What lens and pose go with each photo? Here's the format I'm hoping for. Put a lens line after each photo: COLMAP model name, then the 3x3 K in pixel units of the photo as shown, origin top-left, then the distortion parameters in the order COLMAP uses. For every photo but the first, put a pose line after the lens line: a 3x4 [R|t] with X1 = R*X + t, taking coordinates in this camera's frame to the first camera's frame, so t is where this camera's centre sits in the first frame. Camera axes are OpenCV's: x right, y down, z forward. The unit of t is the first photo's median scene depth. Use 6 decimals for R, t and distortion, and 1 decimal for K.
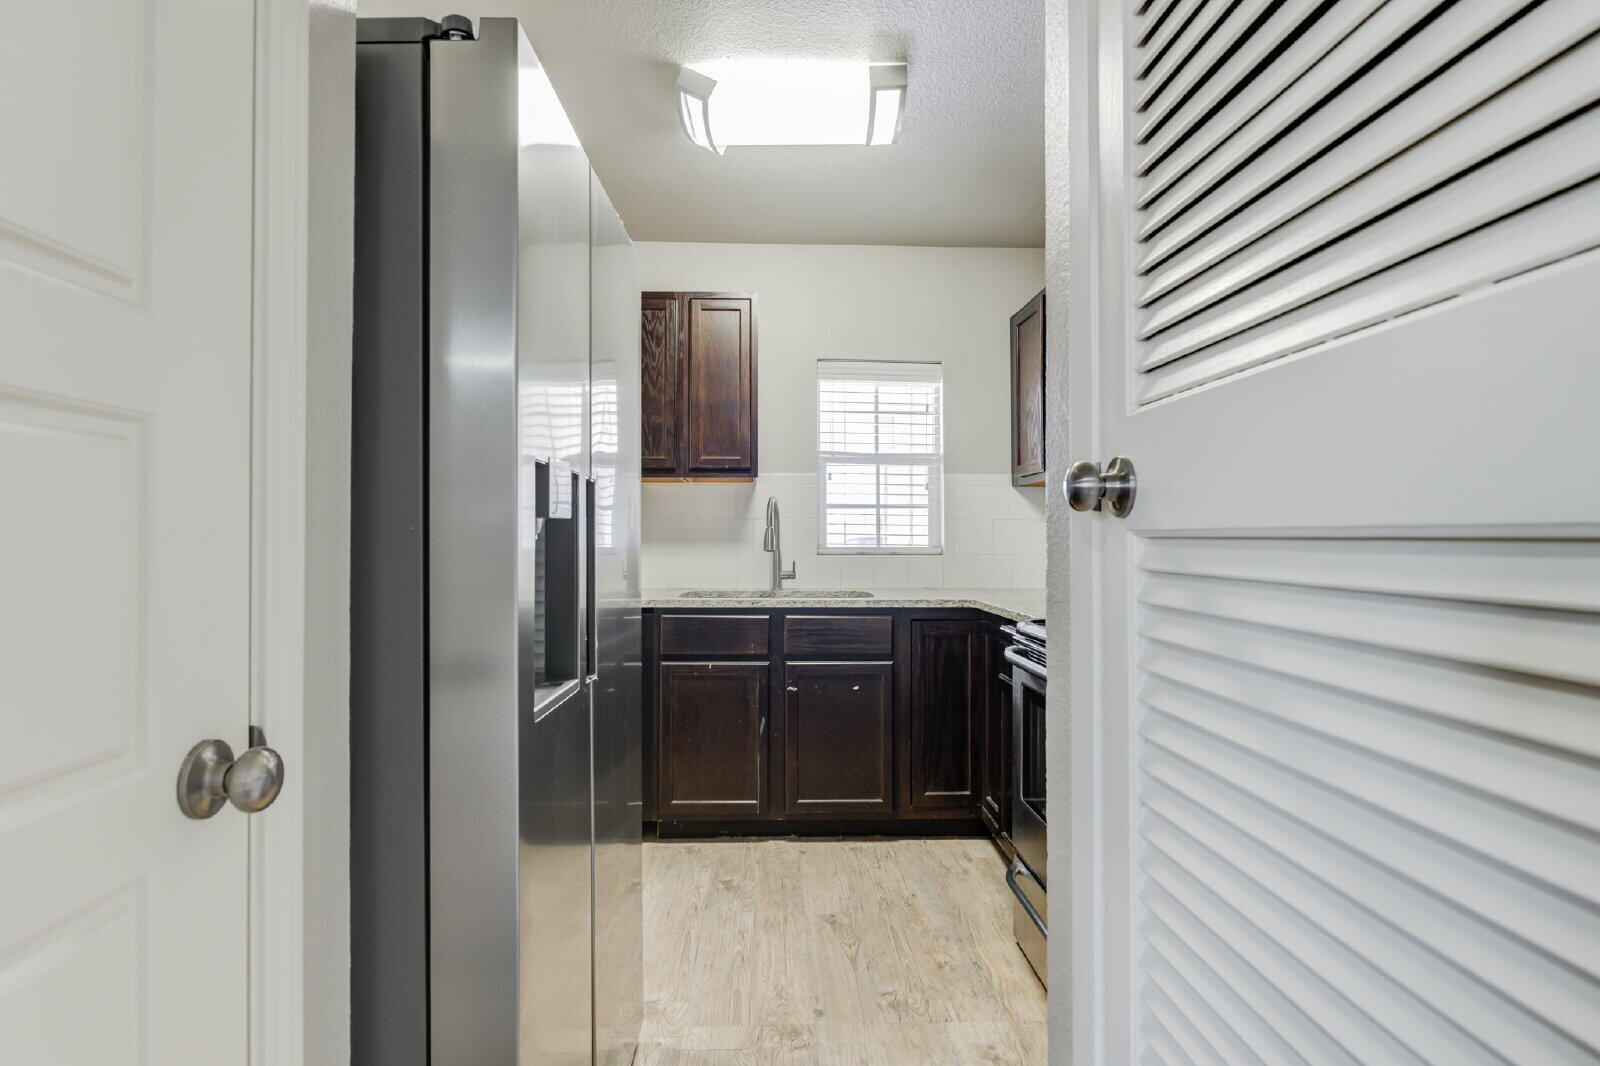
lens RADIAL K [[782.2, 0, 805.8], [0, 782.2, 533.3], [0, 0, 1]] dist [0.012294, -0.005688]
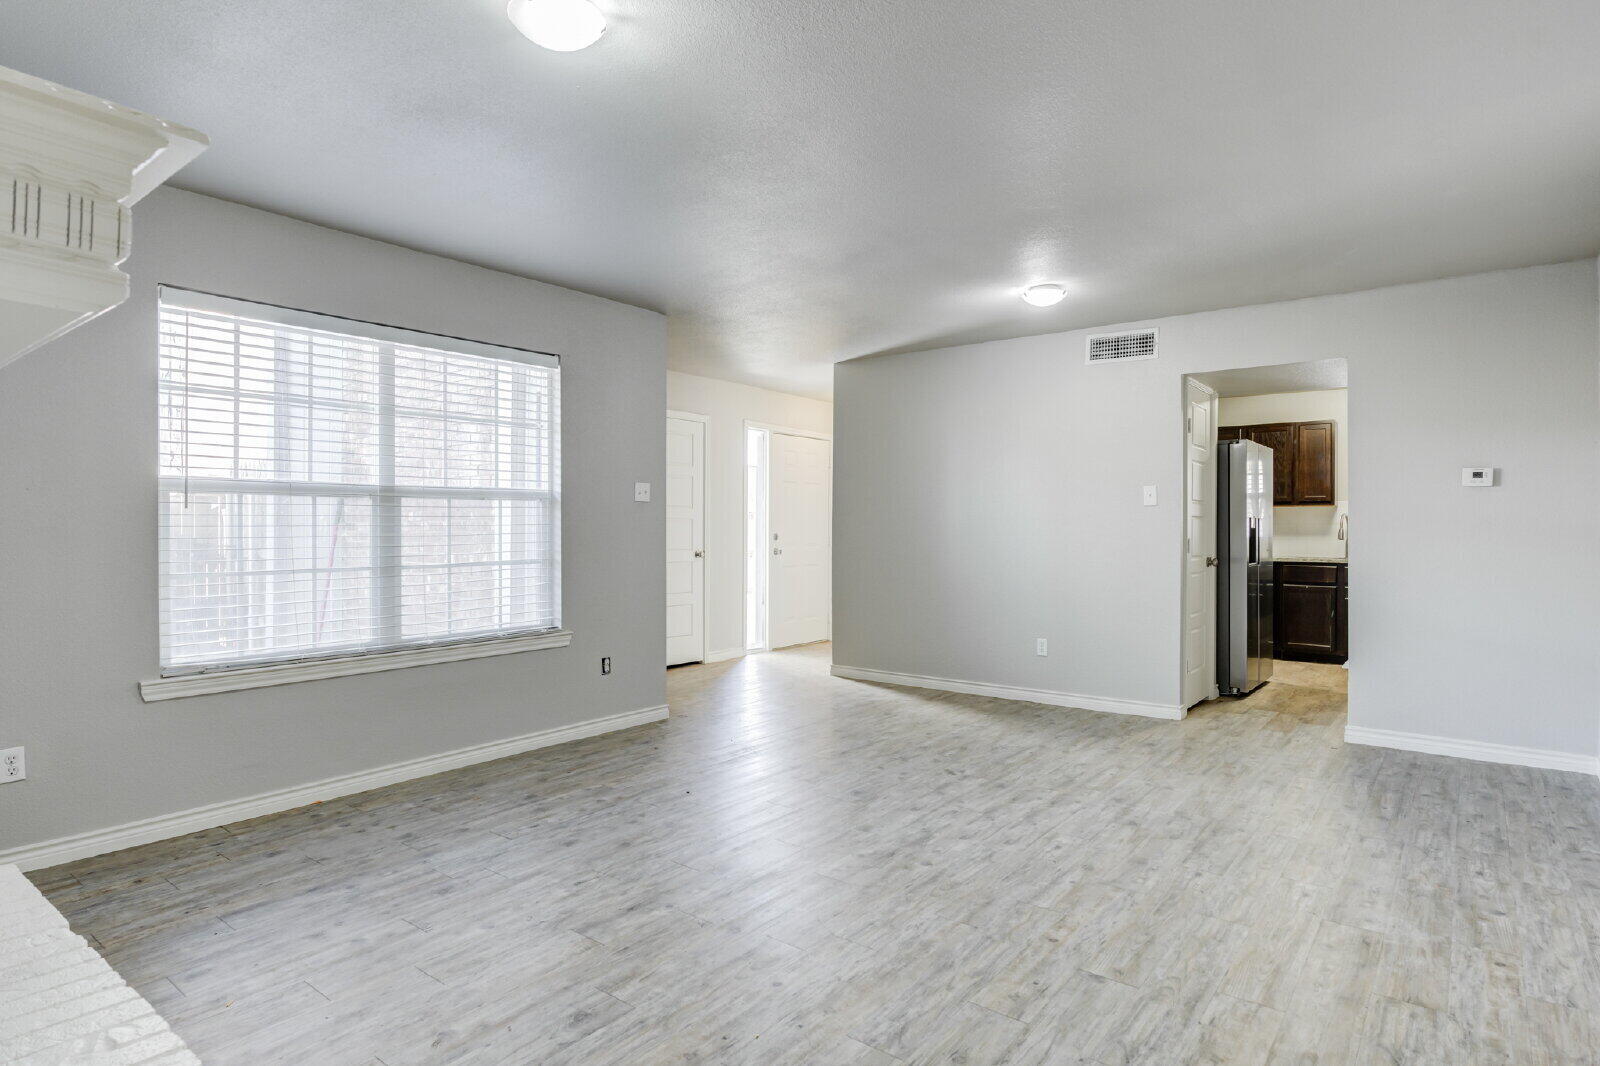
lens RADIAL K [[870.6, 0, 793.6], [0, 870.6, 531.6], [0, 0, 1]] dist [-0.003981, -0.004010]
pose [[0.768324, 0.004254, -0.640047, 0.298308], [-0.002650, 0.999990, 0.003465, -0.002612], [0.640055, -0.000966, 0.768328, -1.638741]]
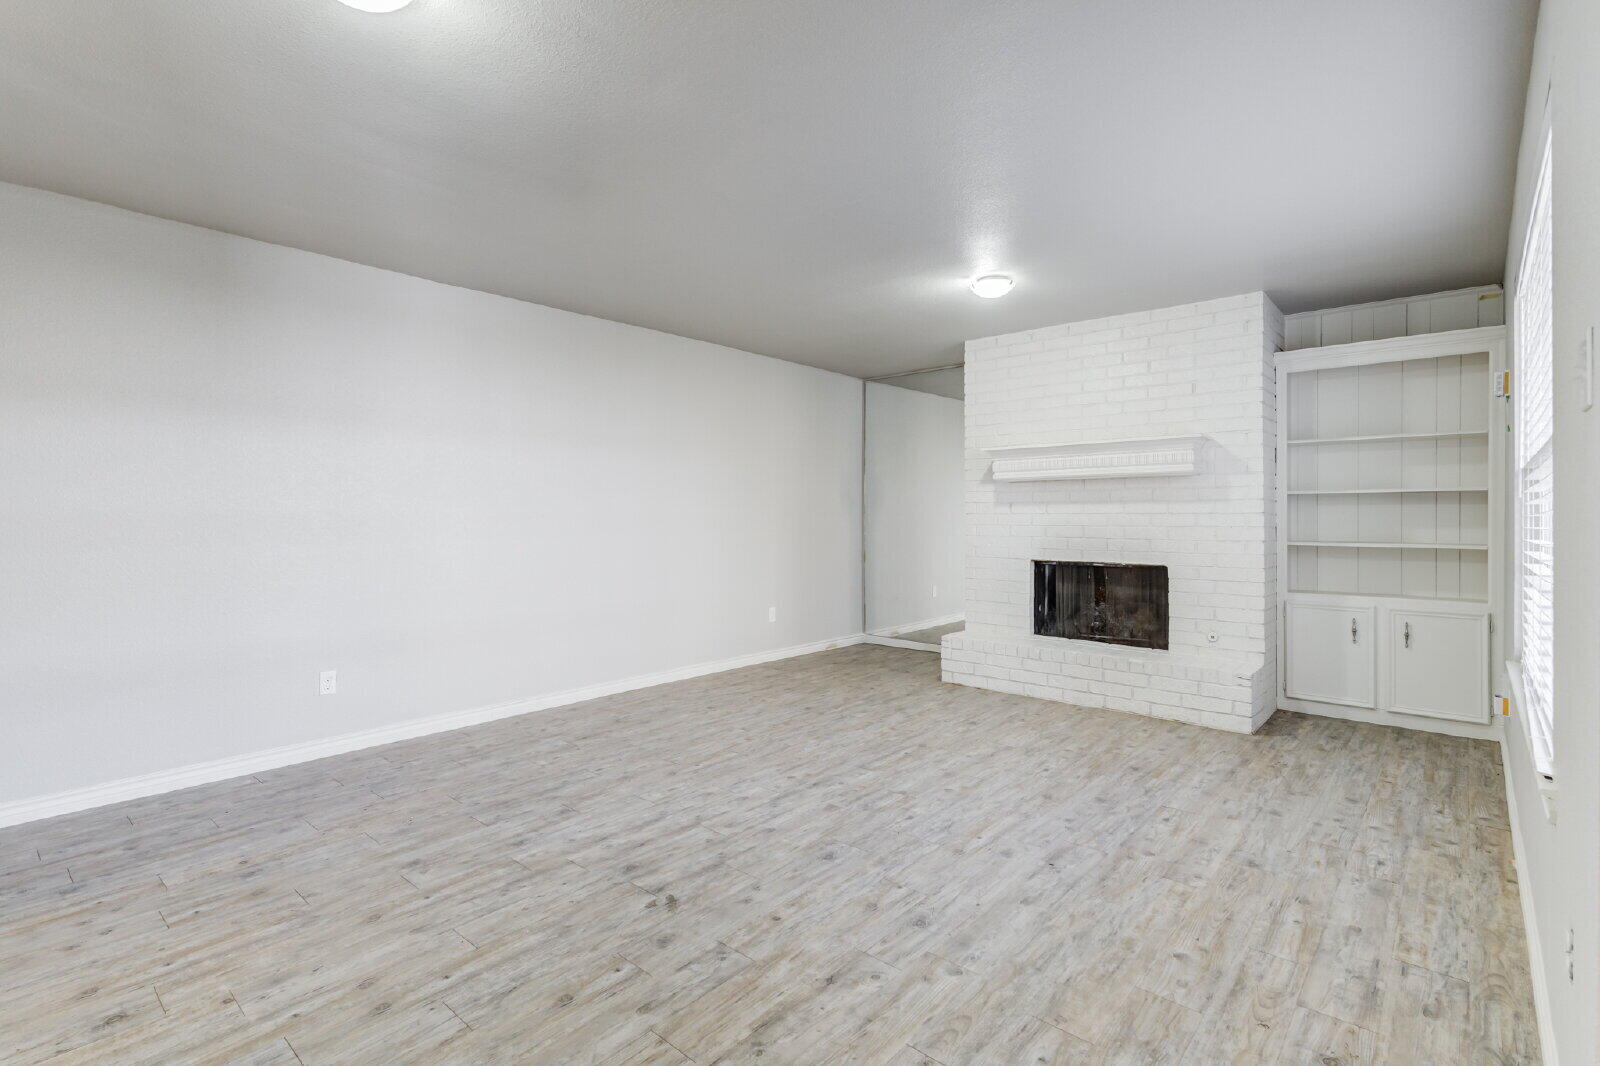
lens RADIAL K [[746.1, 0, 798.0], [0, 746.1, 519.3], [0, 0, 1]] dist [0.012257, -0.000434]
pose [[-0.726917, 0.004179, 0.686712, -0.800720], [0.005198, 0.999986, -0.000583, -0.001785], [-0.686705, 0.003145, -0.726929, -0.222302]]
